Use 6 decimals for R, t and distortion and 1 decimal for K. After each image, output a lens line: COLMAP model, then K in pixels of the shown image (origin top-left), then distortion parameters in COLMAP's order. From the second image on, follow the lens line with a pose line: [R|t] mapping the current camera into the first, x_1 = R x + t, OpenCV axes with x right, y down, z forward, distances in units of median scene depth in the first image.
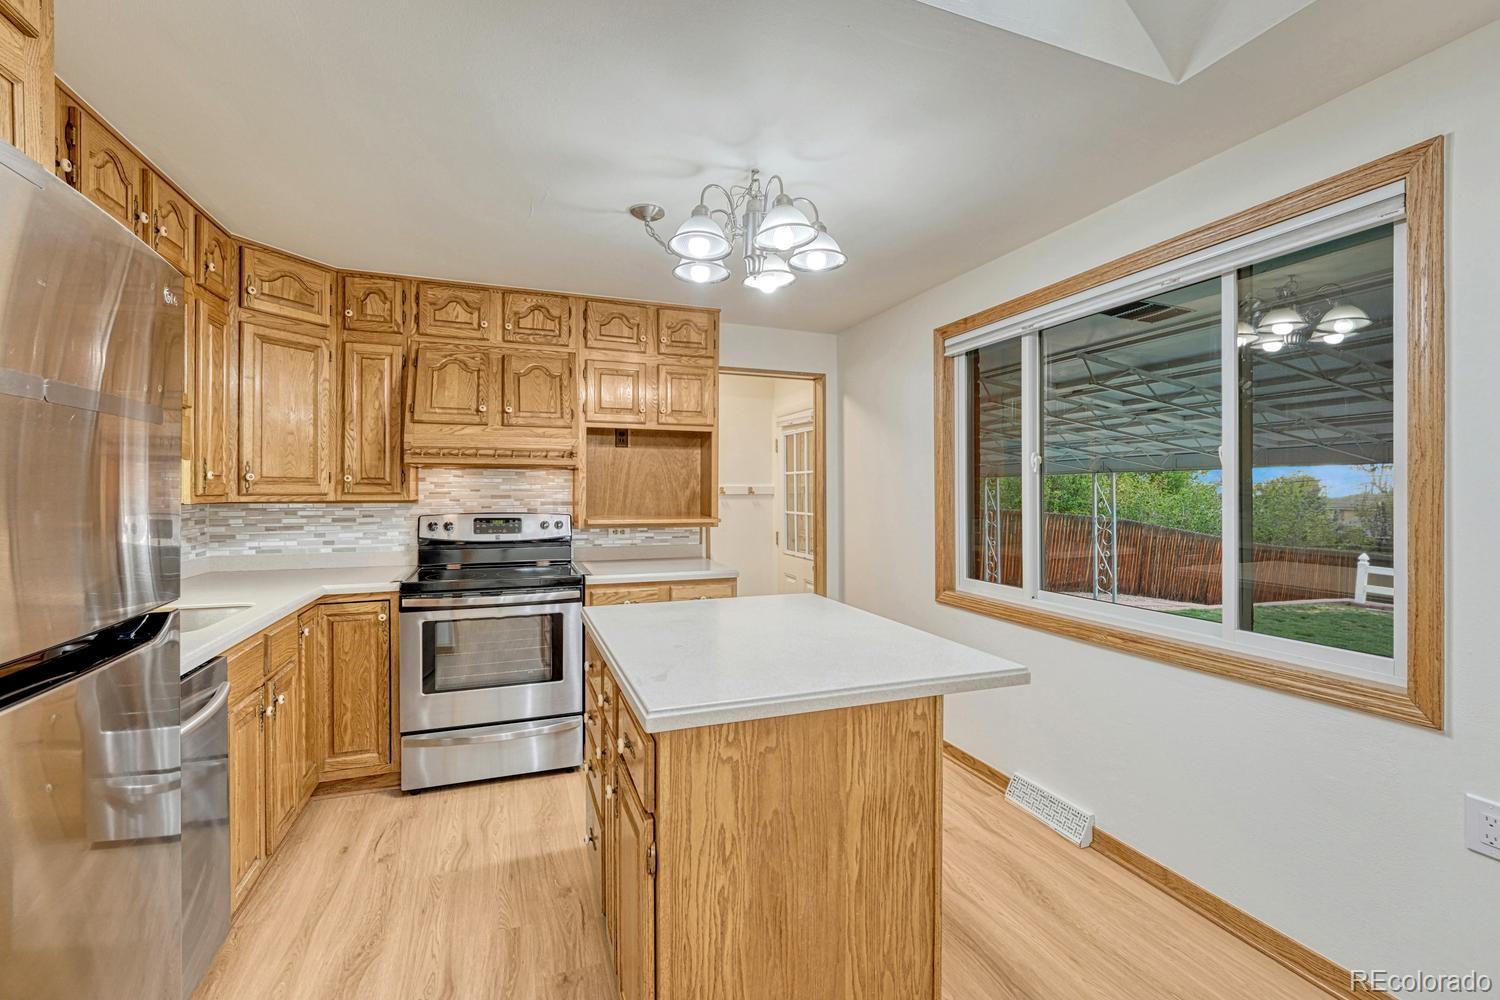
lens RADIAL K [[630.6, 0, 748.5], [0, 630.6, 493.8], [0, 0, 1]] dist [-0.009006, 0.002144]
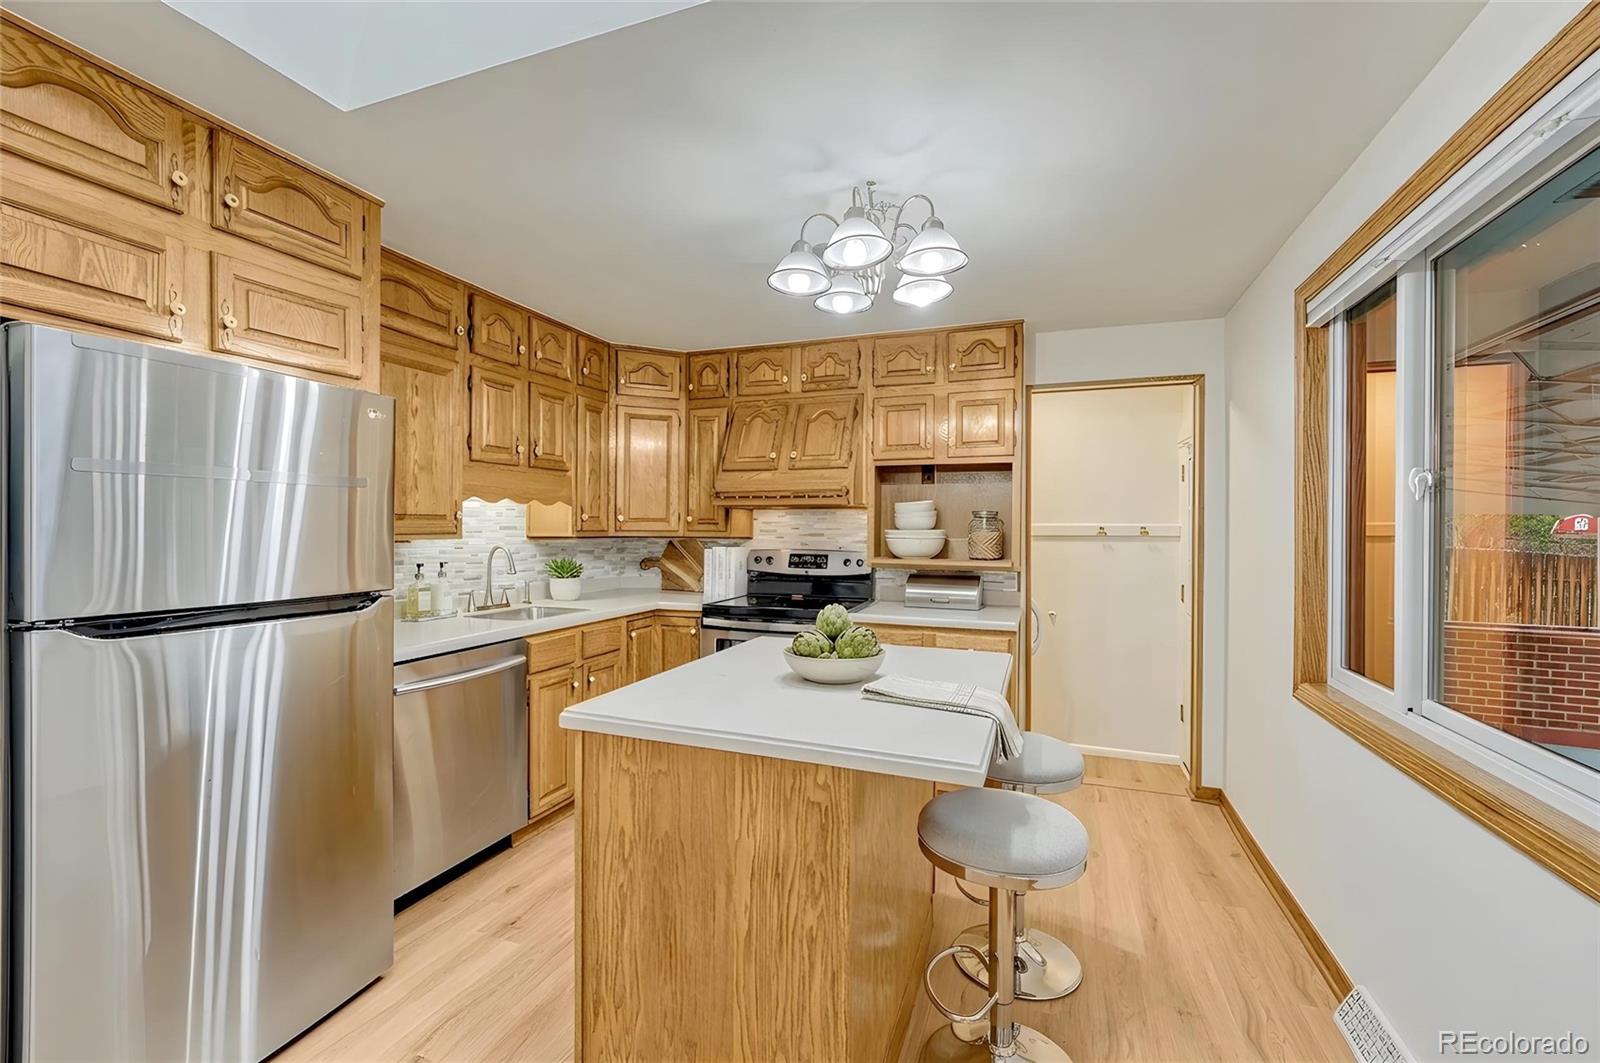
lens RADIAL K [[669.9, 0, 787.5], [0, 669.9, 536.3], [0, 0, 1]] dist [-0.012868, -0.000150]
pose [[0.749596, 0.011110, -0.661802, 0.432155], [-0.009905, 0.999935, 0.005569, 0.001819], [0.661821, 0.002381, 0.749658, 0.140513]]
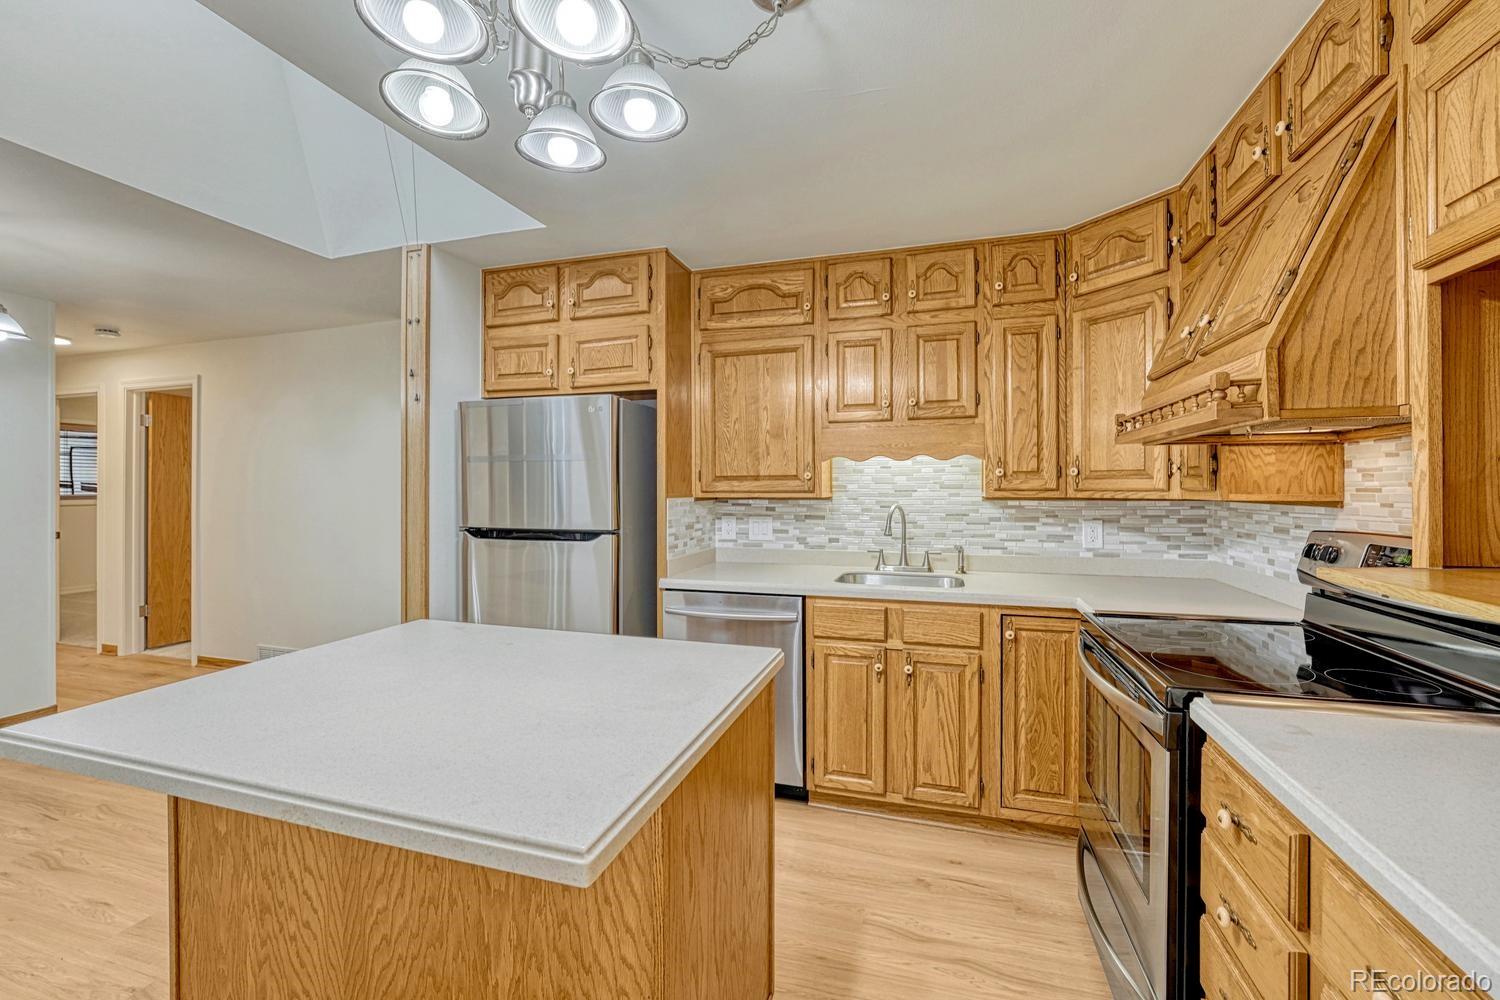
lens RADIAL K [[630.6, 0, 751.8], [0, 630.6, 488.2], [0, 0, 1]] dist [-0.009006, 0.002144]
pose [[-0.612515, -0.003105, -0.790452, 0.261576], [-0.005831, 0.999983, 0.000591, 0.001517], [0.790437, 0.004971, -0.612523, 1.162070]]
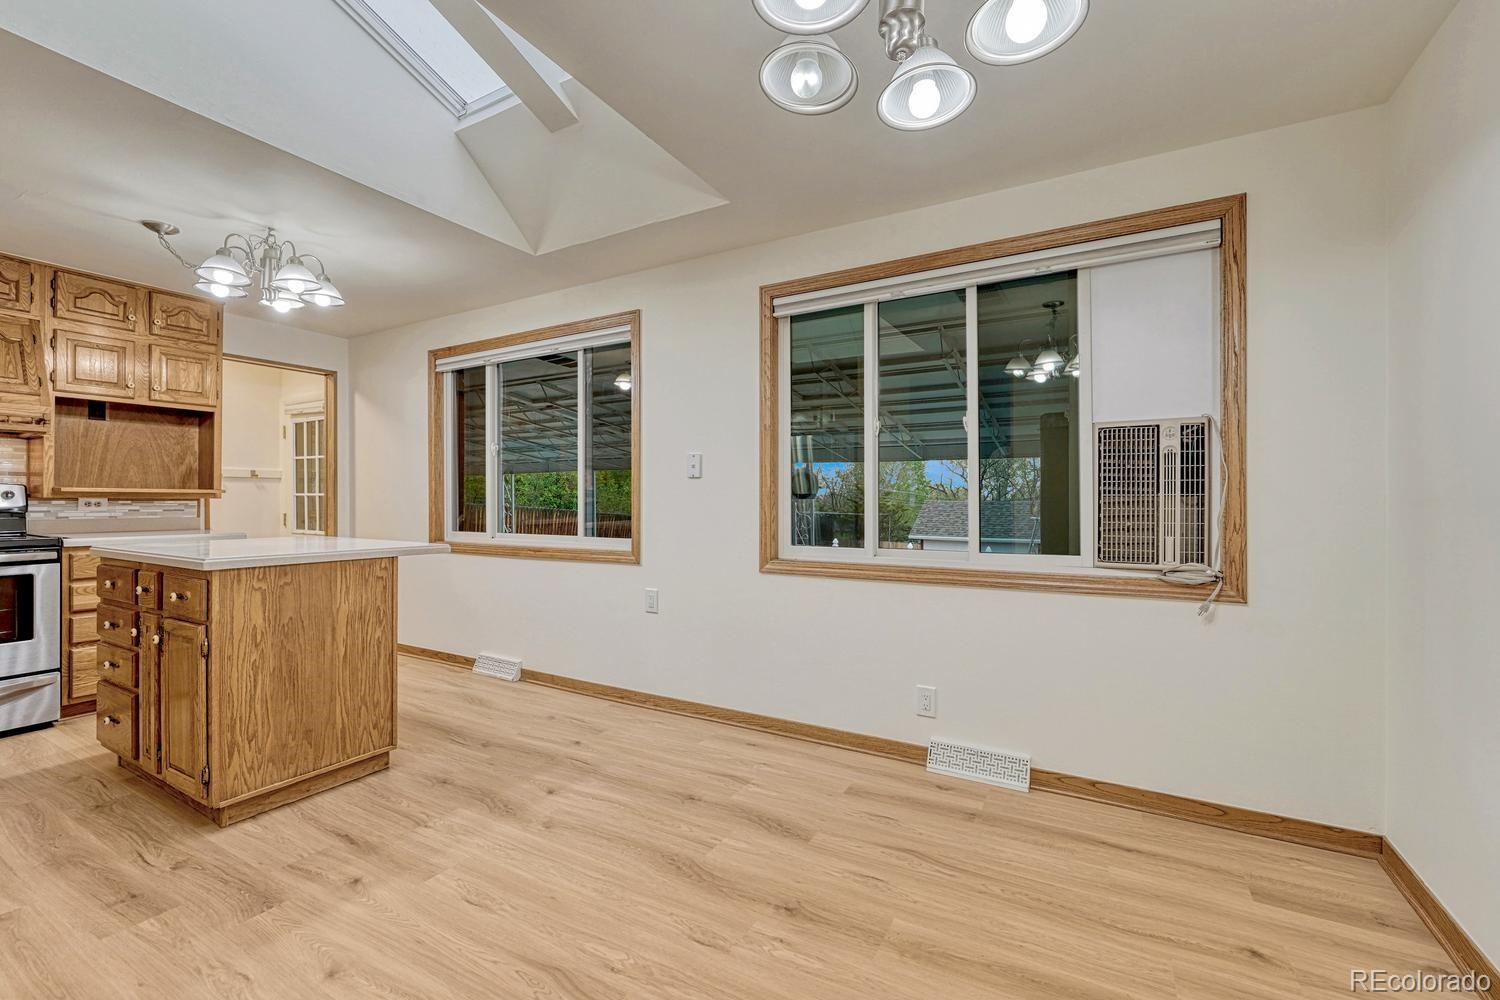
lens RADIAL K [[630.6, 0, 739.1], [0, 630.6, 499.1], [0, 0, 1]] dist [-0.009006, 0.002144]
pose [[0.779593, 0.001743, 0.626284, -0.039132], [0.000702, 0.999993, -0.003657, 0.078528], [-0.626286, 0.003290, 0.779586, -0.577867]]
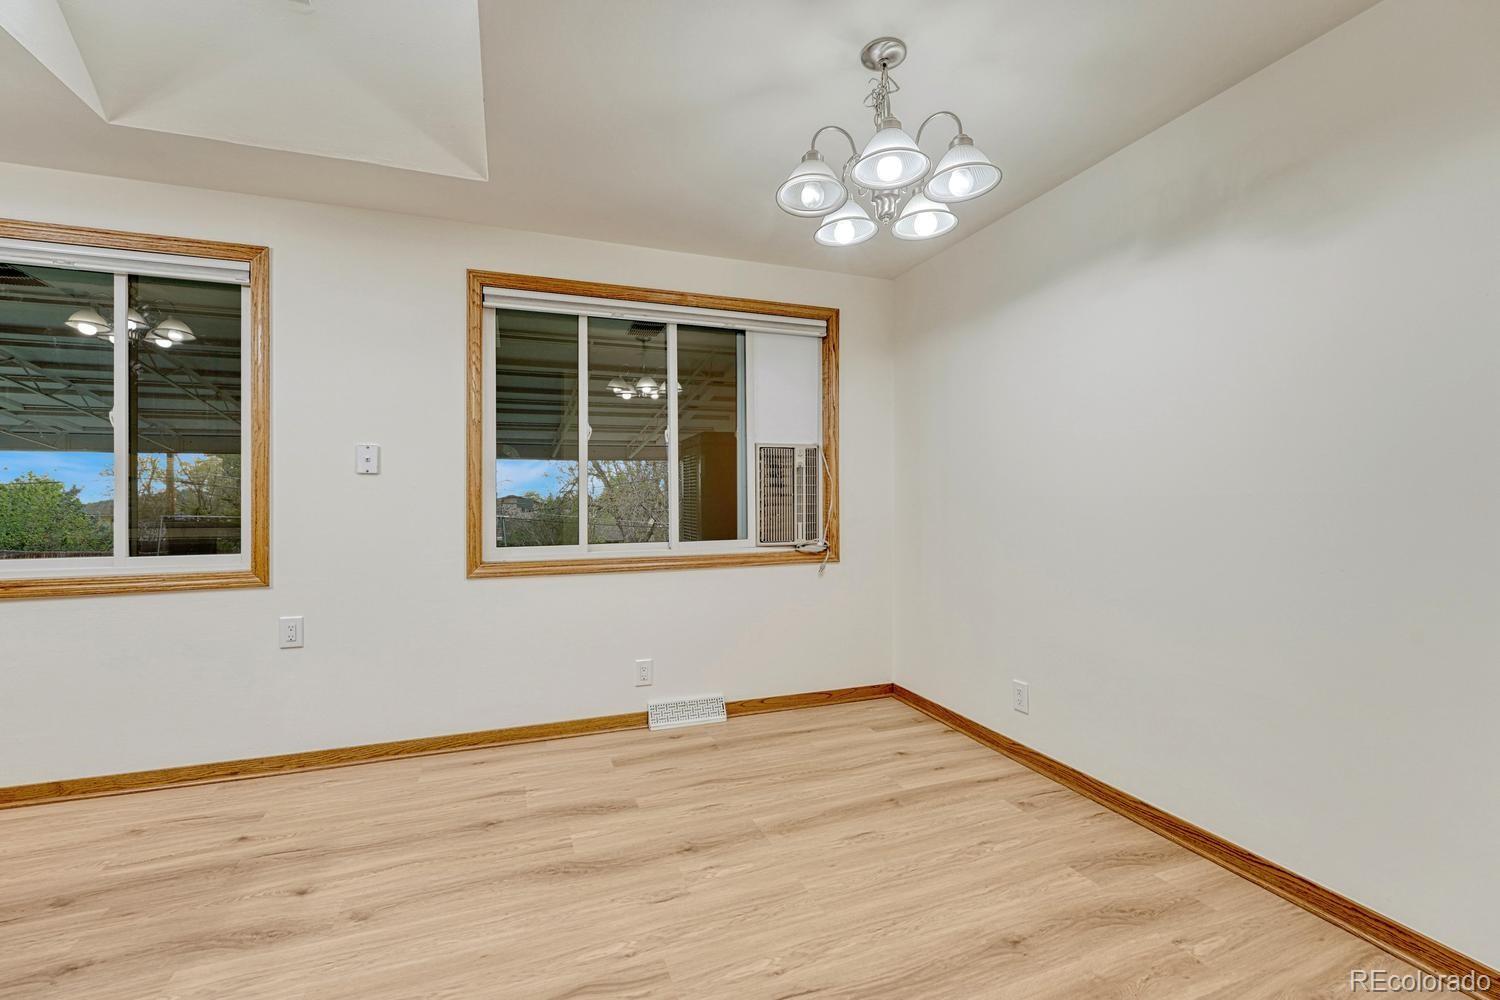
lens RADIAL K [[630.6, 0, 760.1], [0, 630.6, 496.9], [0, 0, 1]] dist [-0.009006, 0.002144]
pose [[0.014712, 0.001707, 0.999890, -0.339647], [0.005991, 0.999980, -0.001795, 0.075656], [-0.999874, 0.006017, 0.014702, -0.216953]]
